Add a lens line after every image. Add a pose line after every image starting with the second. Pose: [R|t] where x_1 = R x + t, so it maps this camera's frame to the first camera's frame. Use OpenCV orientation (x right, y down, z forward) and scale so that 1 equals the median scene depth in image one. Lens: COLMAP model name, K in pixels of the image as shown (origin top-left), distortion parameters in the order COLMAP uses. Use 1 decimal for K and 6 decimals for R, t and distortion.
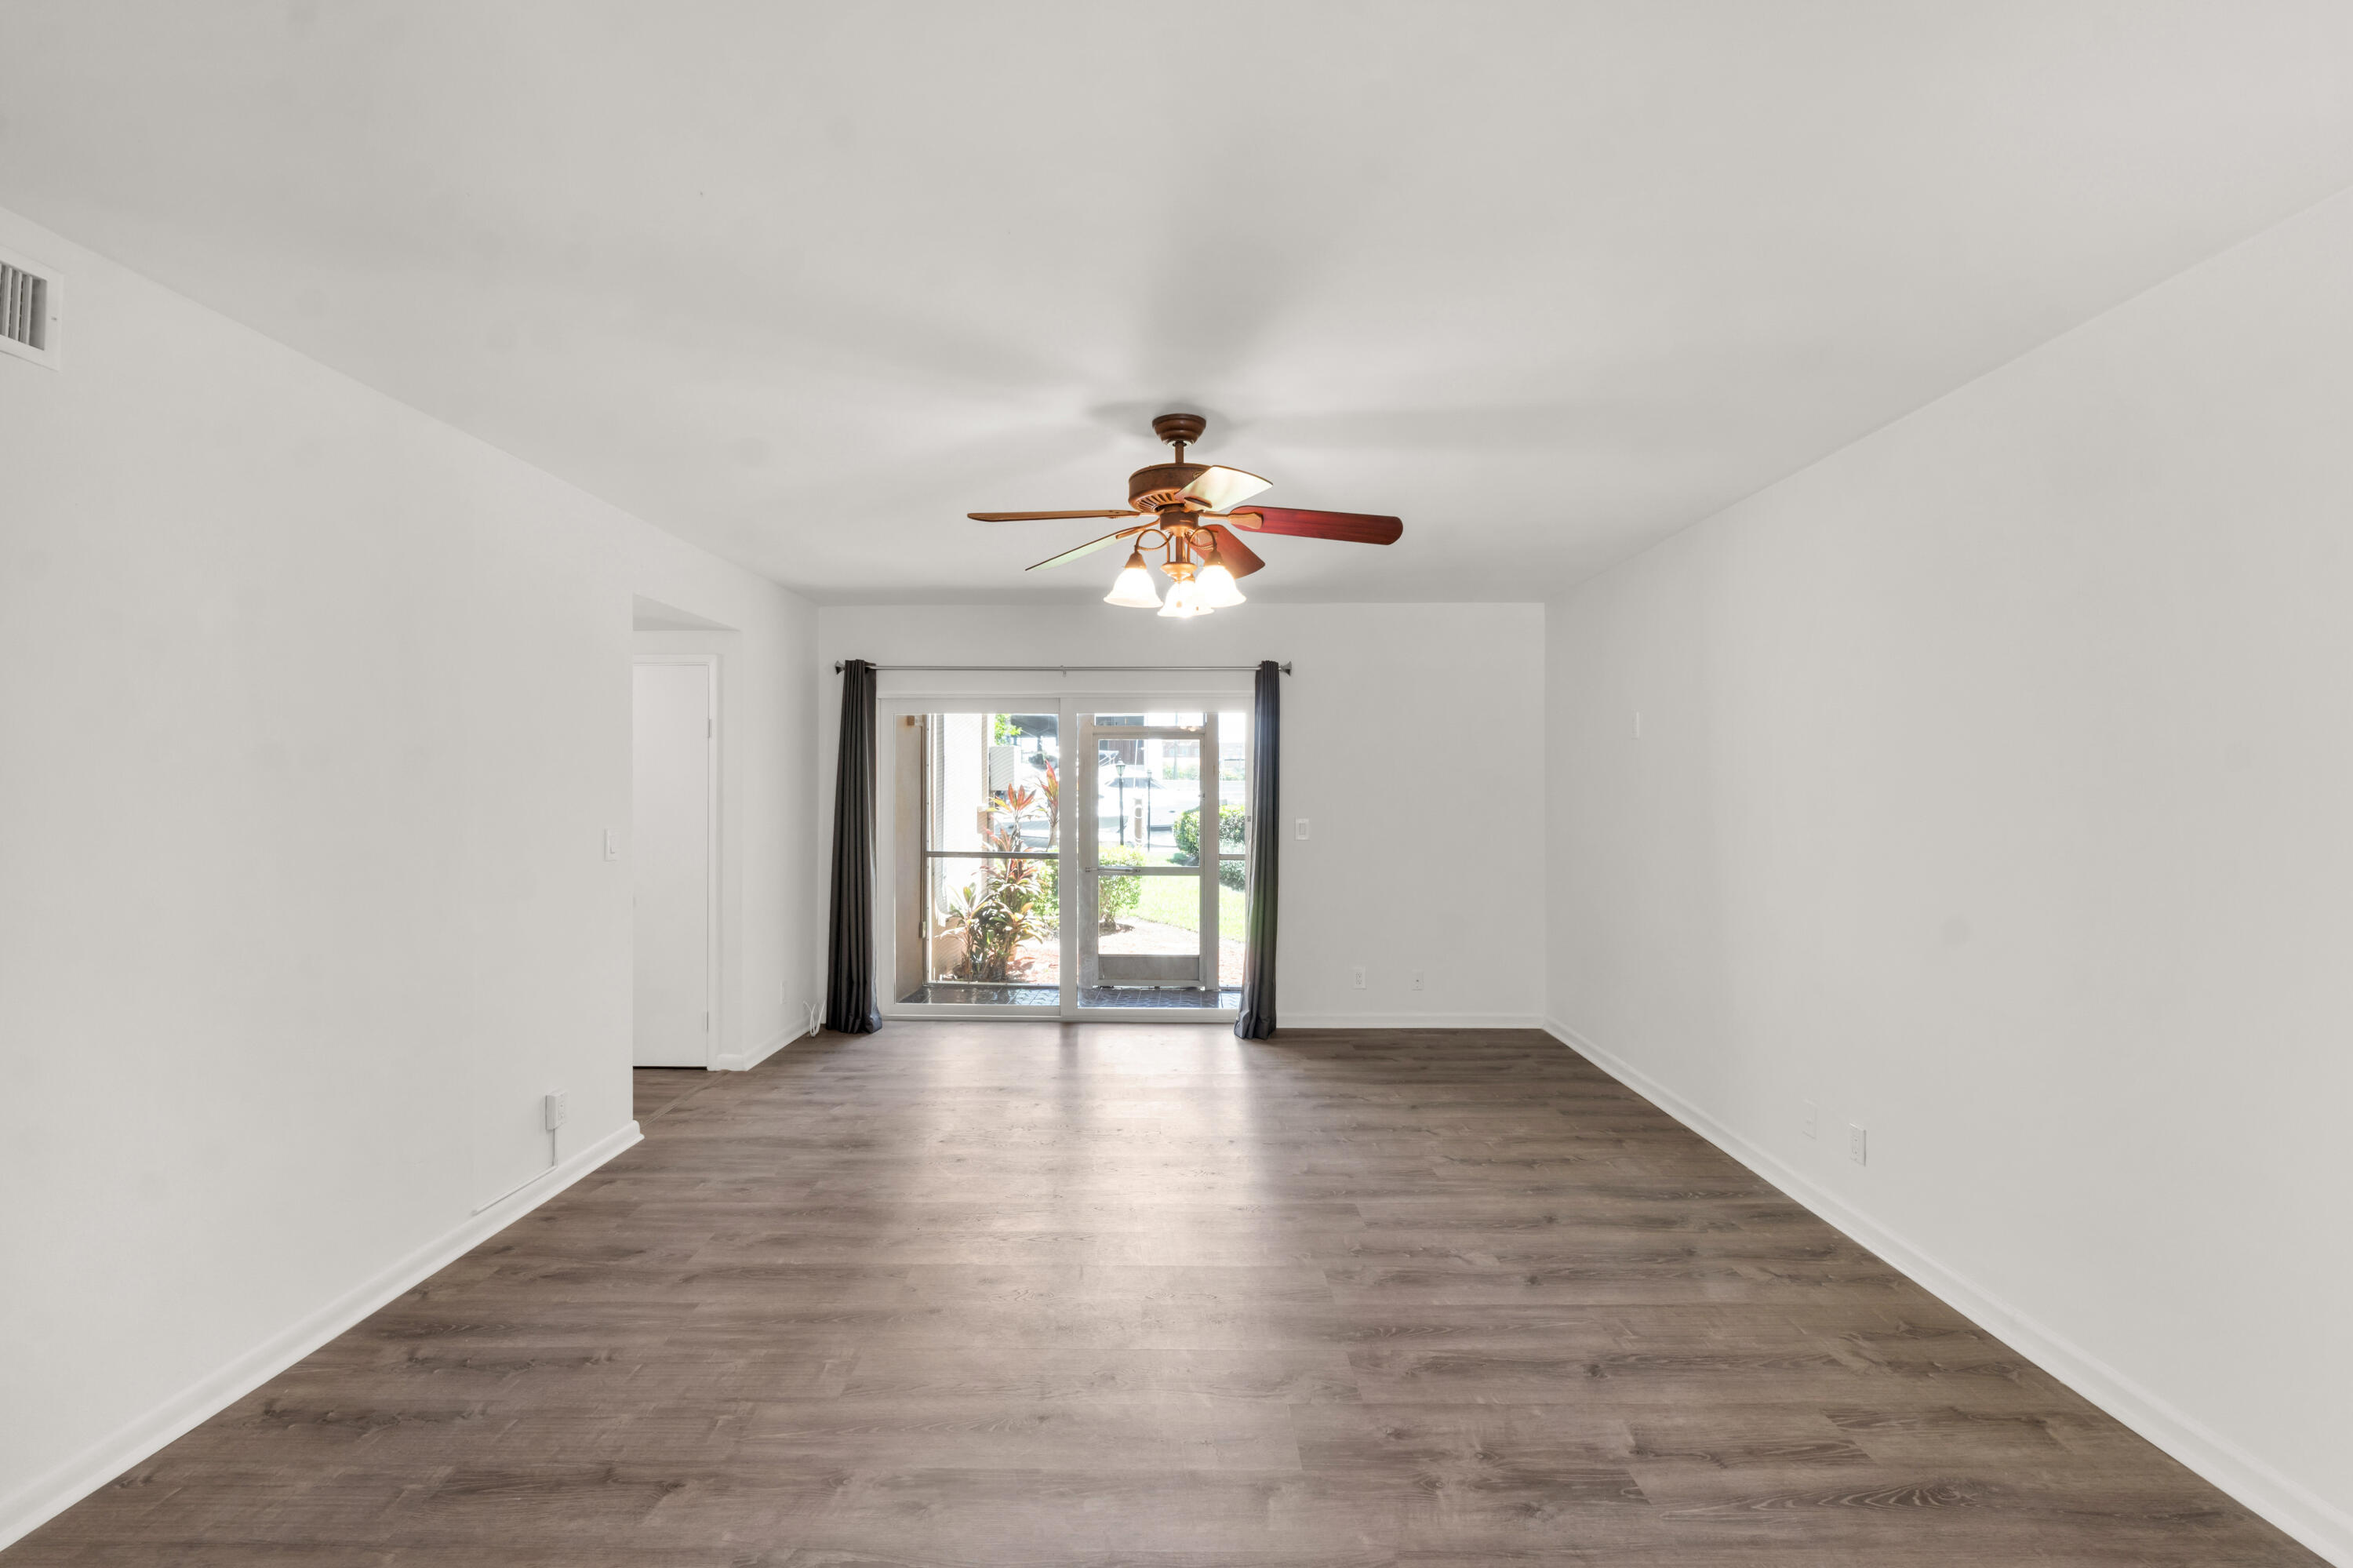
lens RADIAL K [[997.1, 0, 1166.7], [0, 997.1, 791.6], [0, 0, 1]] dist [-0.002593, 0.000213]
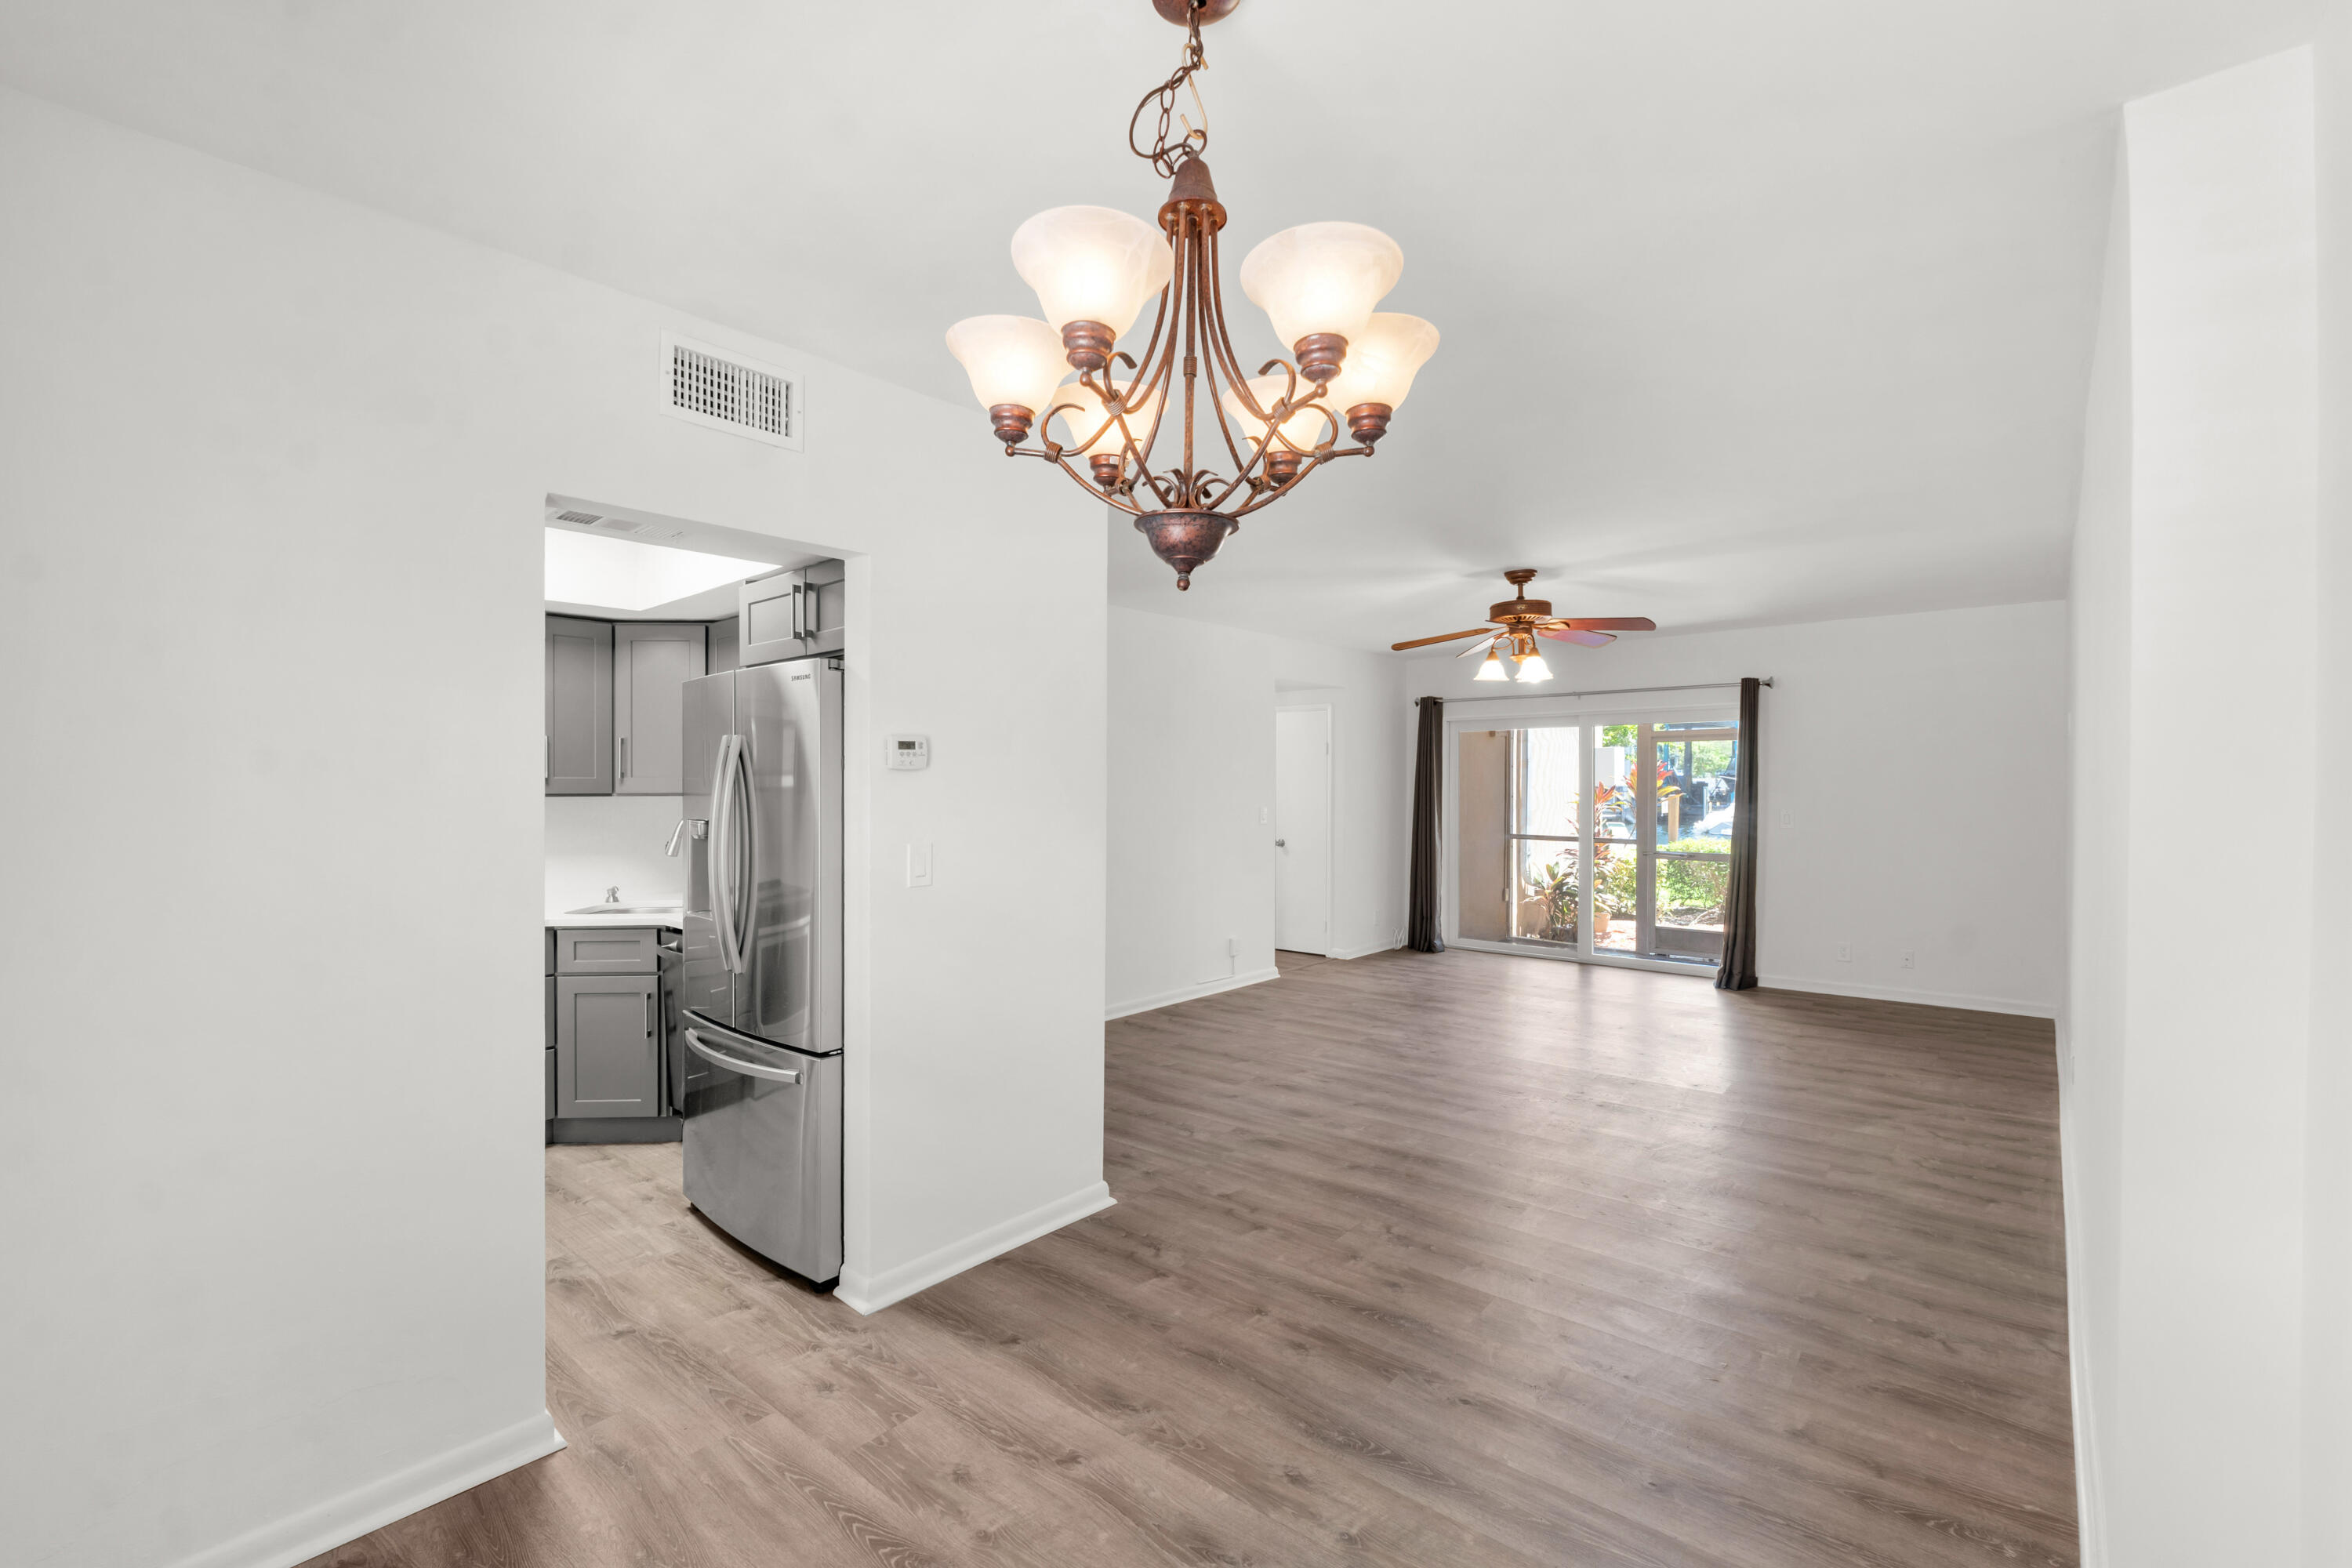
lens RADIAL K [[996.6, 0, 1181.1], [0, 996.6, 788.0], [0, 0, 1]] dist [-0.002593, 0.000213]
pose [[0.776841, -0.000465, -0.629696, 0.616459], [0.000321, 1.000000, -0.000342, 0.002956], [0.629696, 0.000063, 0.776842, -0.680488]]
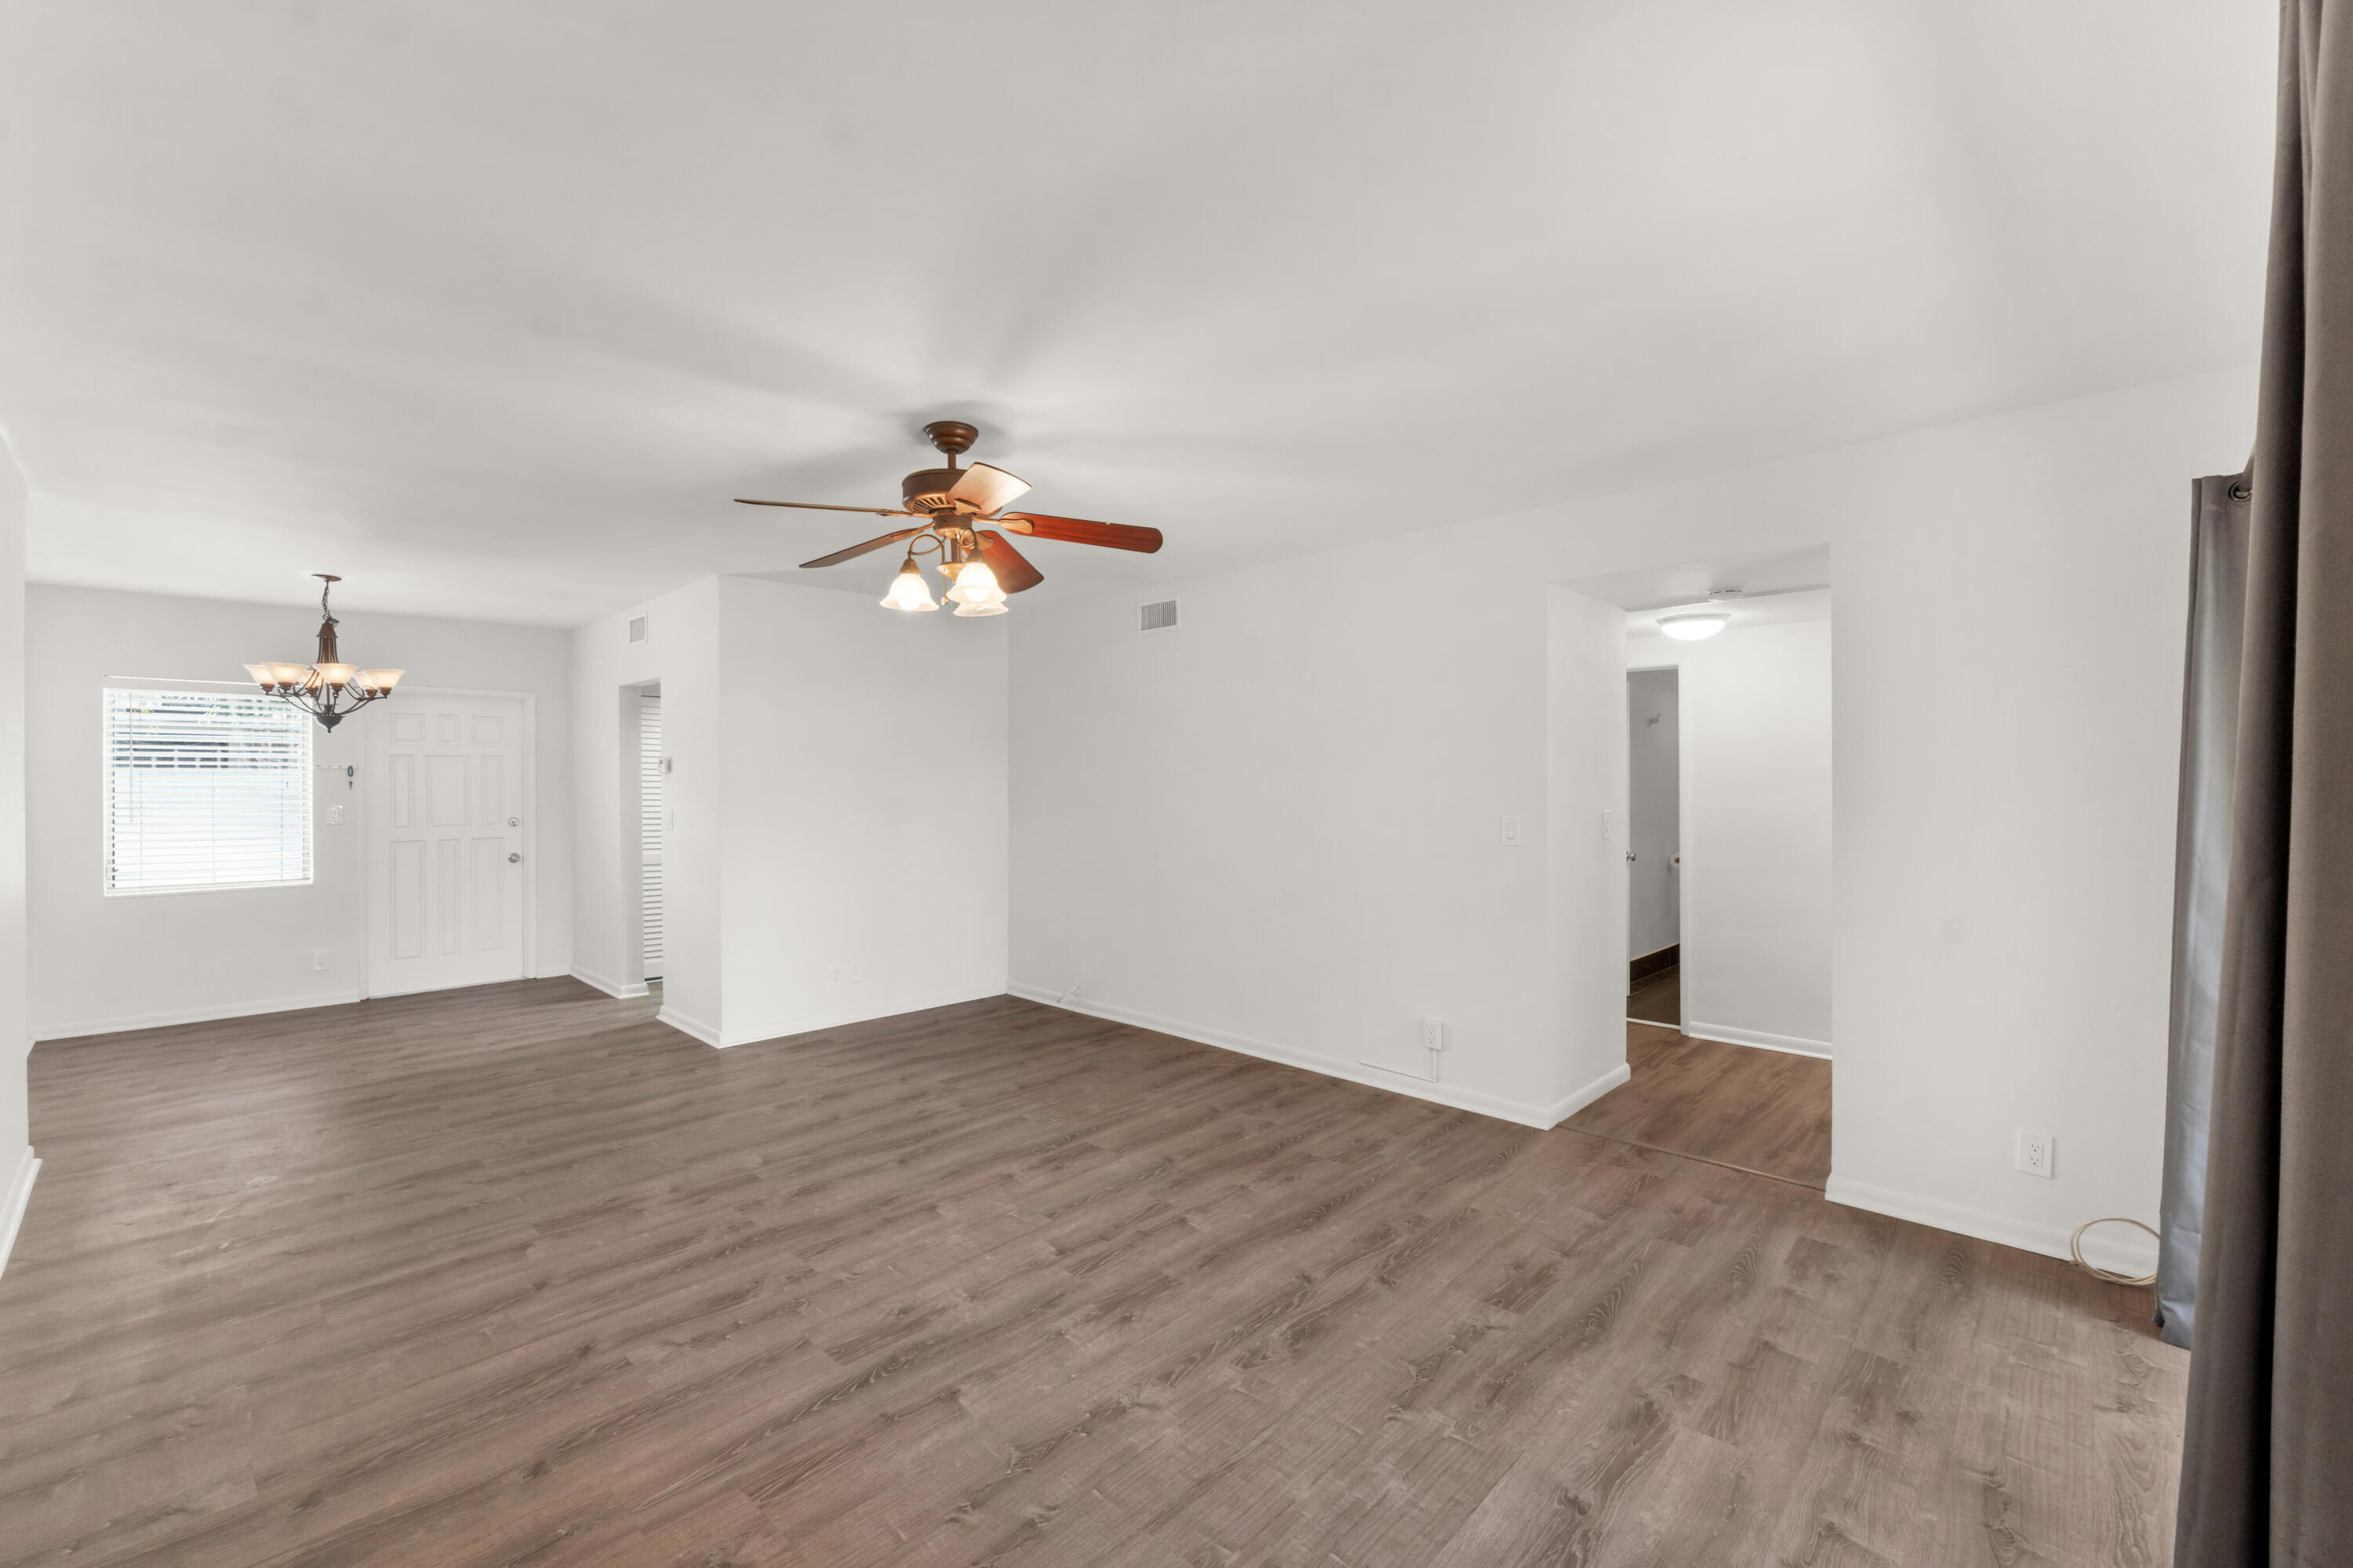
lens RADIAL K [[997.1, 0, 1196.0], [0, 997.1, 789.2], [0, 0, 1]] dist [-0.002593, 0.000213]
pose [[-0.676086, 0.007146, -0.736788, 0.590888], [0.000502, 0.999957, 0.009238, -0.011942], [0.736822, 0.005876, -0.676061, 1.815222]]
